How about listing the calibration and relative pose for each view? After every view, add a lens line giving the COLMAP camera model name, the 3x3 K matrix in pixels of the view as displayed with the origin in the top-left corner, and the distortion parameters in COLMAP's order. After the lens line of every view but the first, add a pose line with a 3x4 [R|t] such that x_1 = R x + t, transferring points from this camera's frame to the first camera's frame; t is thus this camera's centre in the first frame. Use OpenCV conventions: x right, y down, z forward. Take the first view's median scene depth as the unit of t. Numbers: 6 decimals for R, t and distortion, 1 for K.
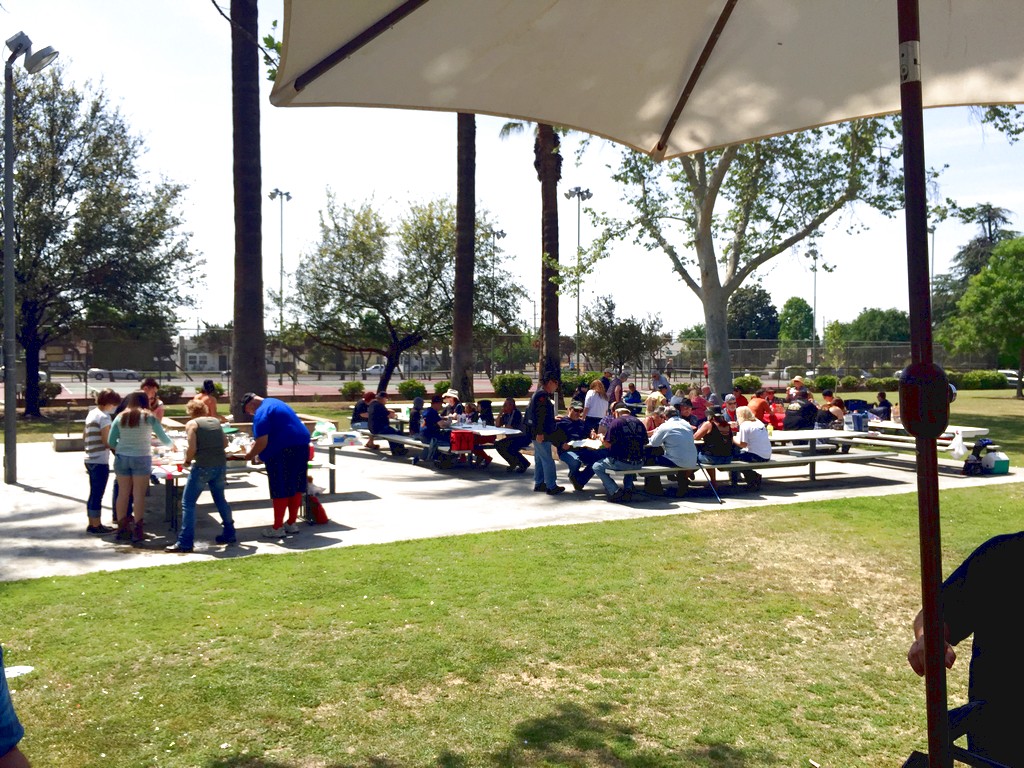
lens RADIAL K [[881.1, 0, 512.0], [0, 881.1, 384.0], [0, 0, 1]] dist [0.054852, -0.090212]
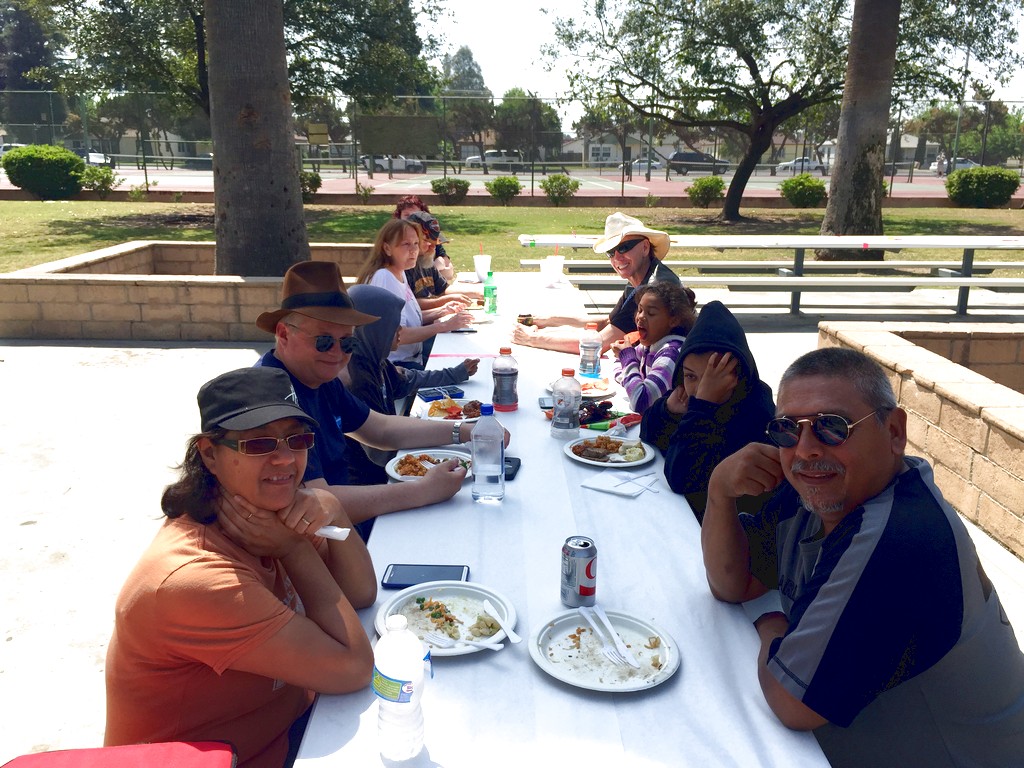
lens RADIAL K [[881.1, 0, 512.0], [0, 881.1, 384.0], [0, 0, 1]] dist [0.054852, -0.090212]
pose [[0.887387, 0.119067, -0.445385, 0.002051], [-0.016263, 0.973557, 0.227863, -0.000485], [0.460739, -0.194959, 0.865858, 0.298851]]
